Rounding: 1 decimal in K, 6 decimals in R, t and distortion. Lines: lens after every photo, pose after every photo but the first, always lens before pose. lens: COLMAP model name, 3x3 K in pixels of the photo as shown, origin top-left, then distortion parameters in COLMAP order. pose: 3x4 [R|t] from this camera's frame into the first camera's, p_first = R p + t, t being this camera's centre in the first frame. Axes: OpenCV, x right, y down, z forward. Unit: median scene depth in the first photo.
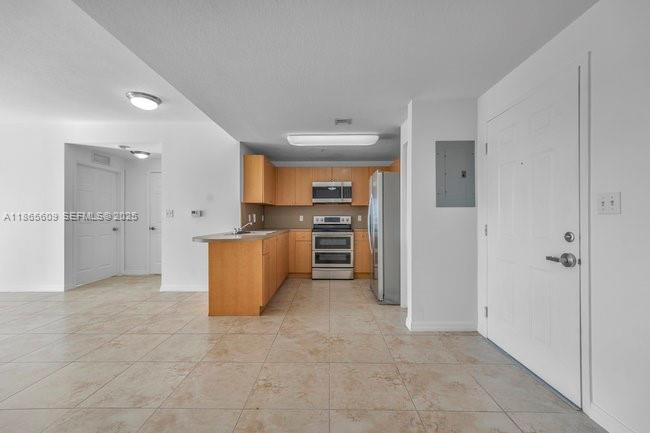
lens RADIAL K [[266.1, 0, 325.0], [0, 266.1, 216.5], [0, 0, 1]] dist [-0.000183, -0.000034]
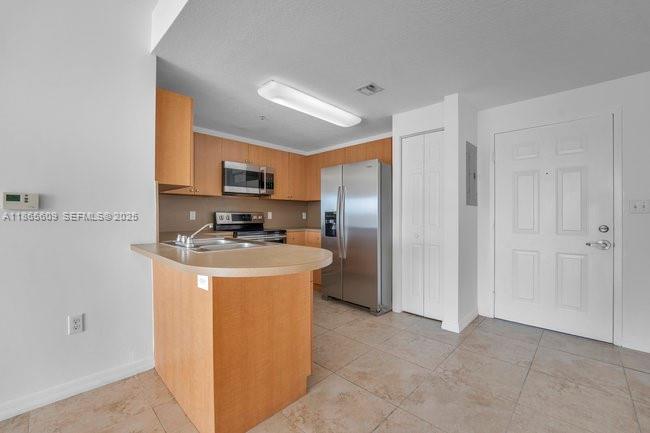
lens RADIAL K [[271.8, 0, 325.0], [0, 271.8, 216.5], [0, 0, 1]] dist [-0.019387, 0.000258]
pose [[0.682347, 0.000583, 0.731029, -0.439403], [-0.007162, 0.999957, 0.005887, 0.003895], [-0.730994, -0.009252, 0.682321, 0.420049]]
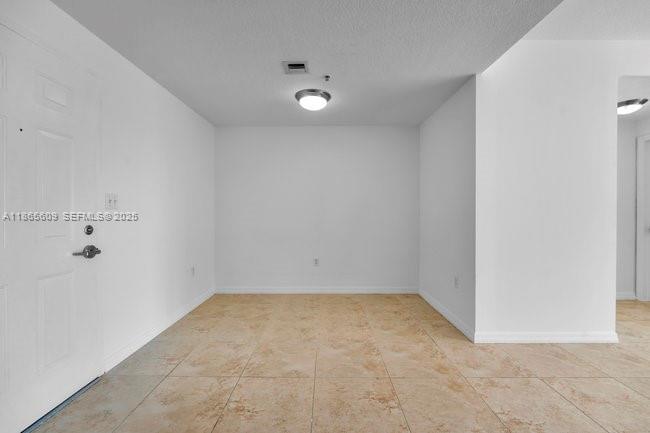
lens RADIAL K [[271.8, 0, 325.0], [0, 271.8, 216.5], [0, 0, 1]] dist [-0.019387, 0.000258]
pose [[-0.999916, 0.000255, -0.012945, -0.004354], [0.000162, 0.999974, 0.007227, 0.006036], [0.012947, 0.007224, -0.999890, 0.776725]]
